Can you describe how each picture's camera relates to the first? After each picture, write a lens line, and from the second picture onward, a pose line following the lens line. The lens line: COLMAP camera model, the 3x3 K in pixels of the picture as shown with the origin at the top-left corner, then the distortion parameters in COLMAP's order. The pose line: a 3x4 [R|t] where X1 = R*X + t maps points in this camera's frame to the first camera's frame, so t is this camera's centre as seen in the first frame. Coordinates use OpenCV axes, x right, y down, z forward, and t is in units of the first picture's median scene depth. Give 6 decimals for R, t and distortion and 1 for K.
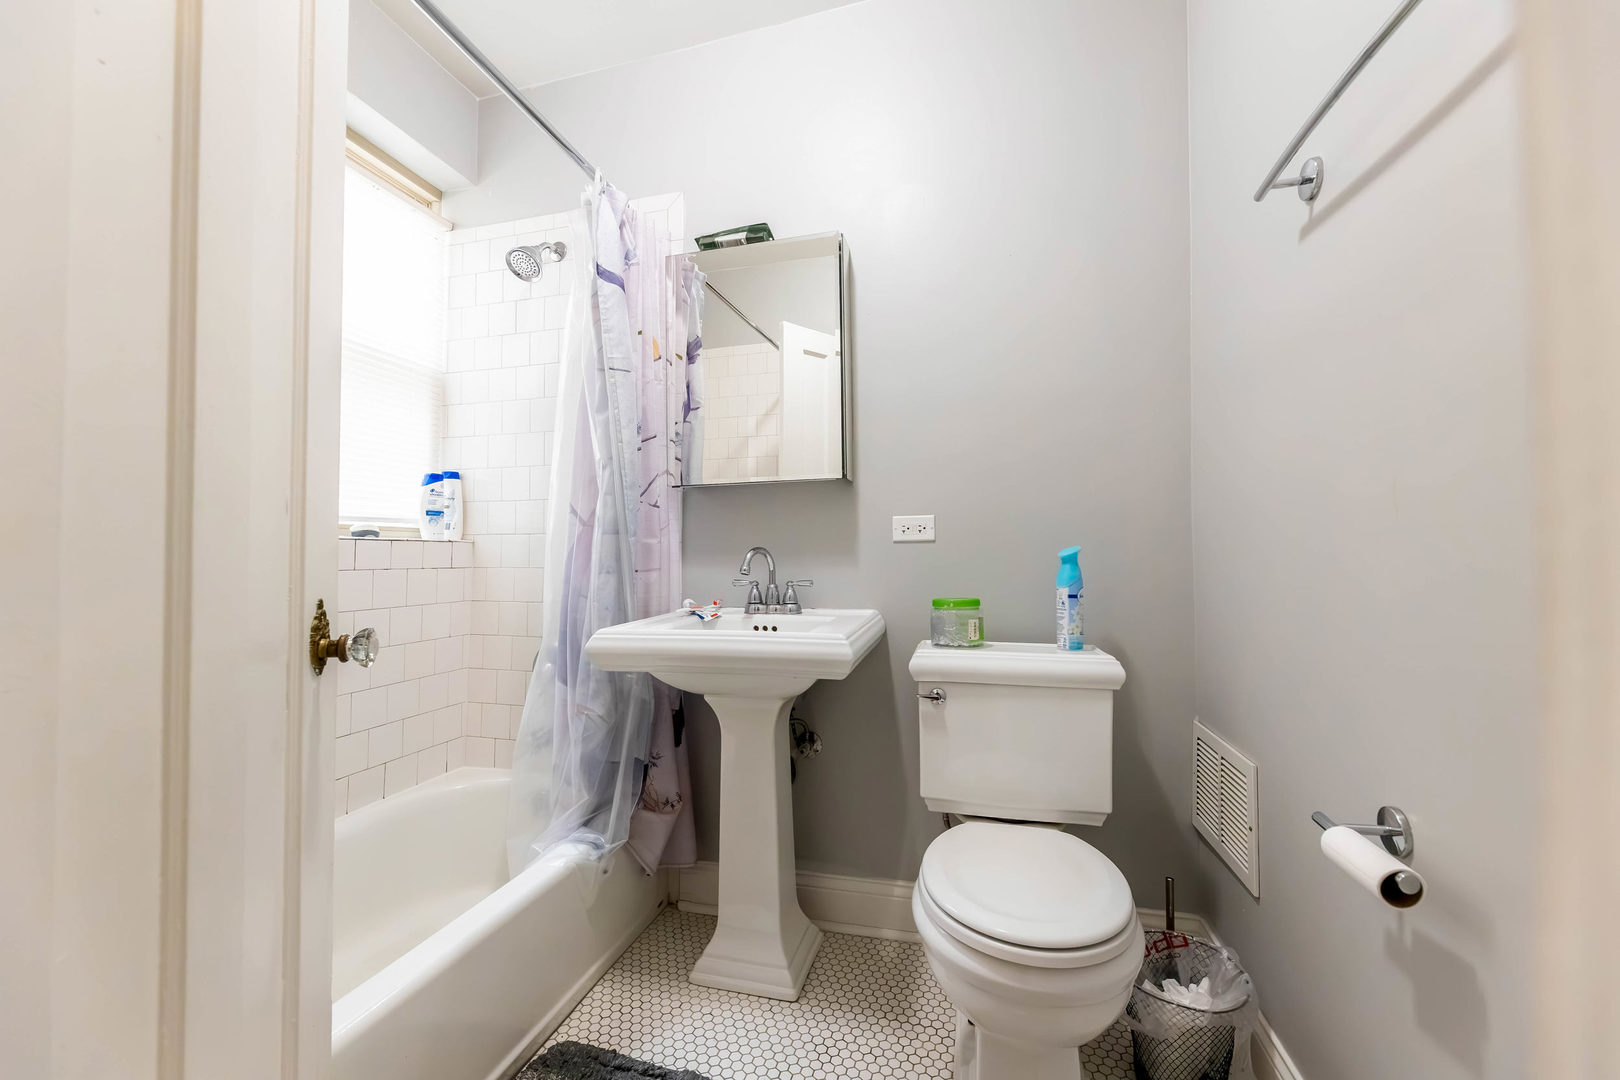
lens RADIAL K [[650.6, 0, 796.2], [0, 650.6, 538.7], [0, 0, 1]] dist [0.000746, -0.000186]
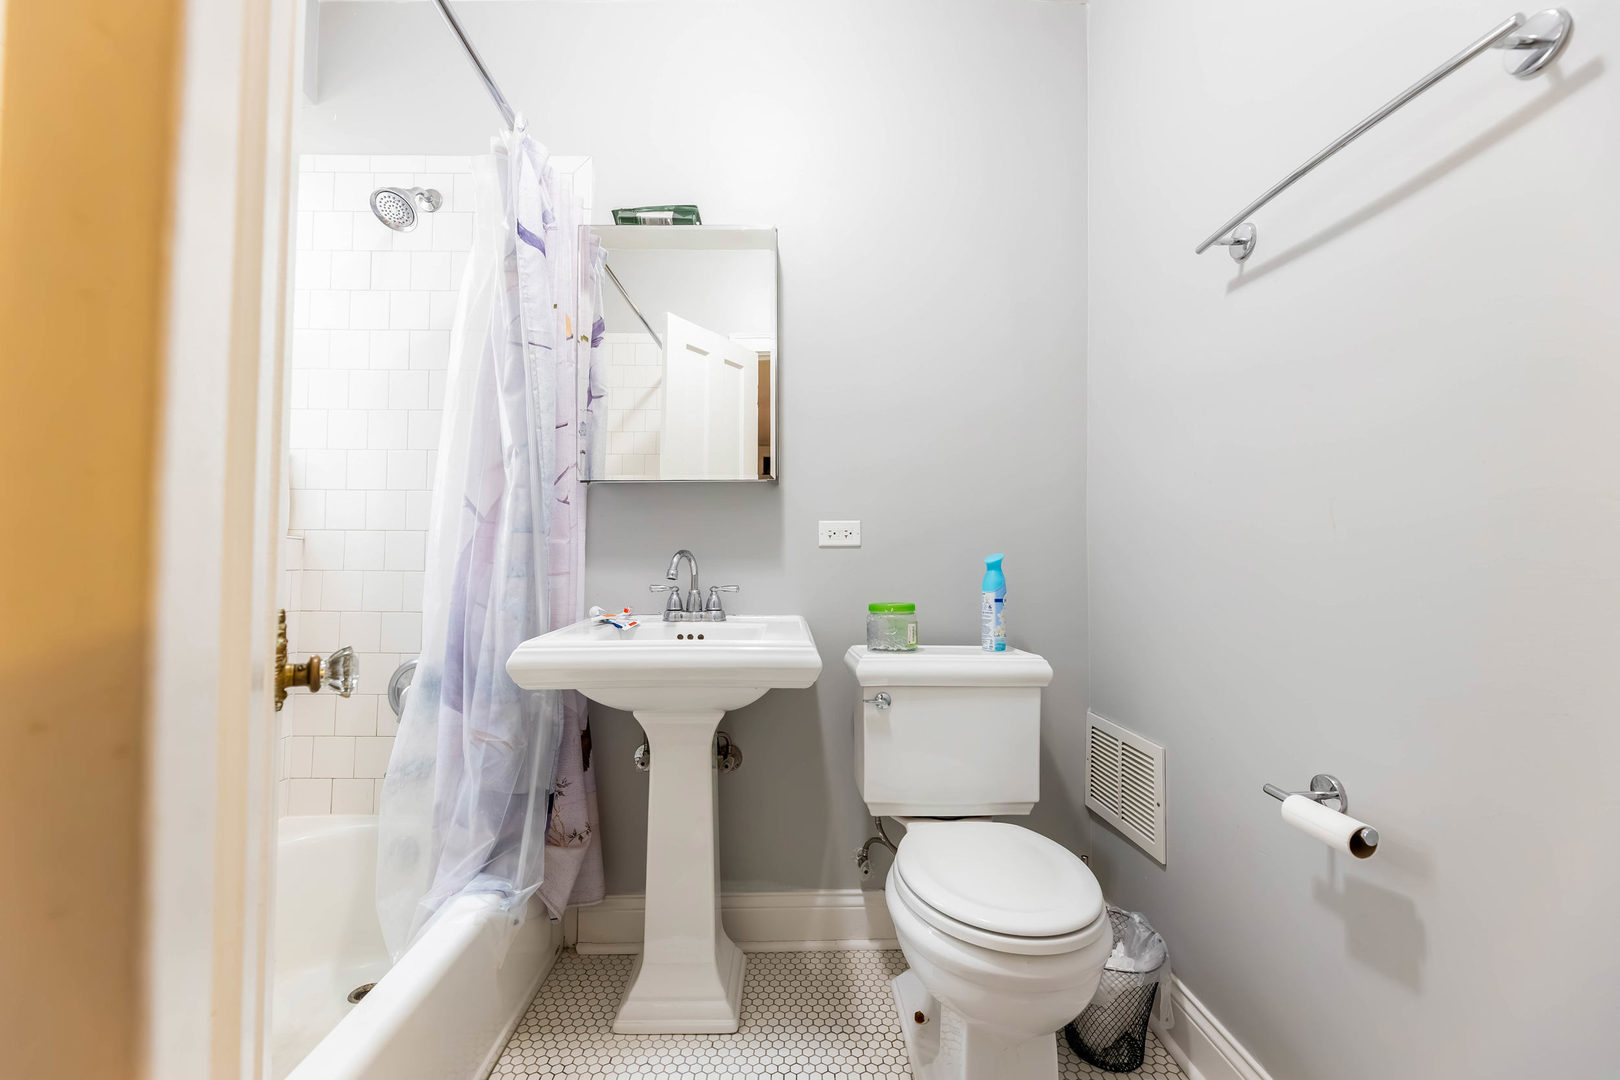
lens RADIAL K [[659.5, 0, 810.0], [0, 659.5, 540.0], [0, 0, 1]] dist [0.000571, 0.000152]
pose [[0.961606, 0.018653, 0.273799, -0.156689], [-0.017014, 0.999820, -0.008357, 0.003753], [-0.273906, 0.003378, 0.961751, 0.044592]]
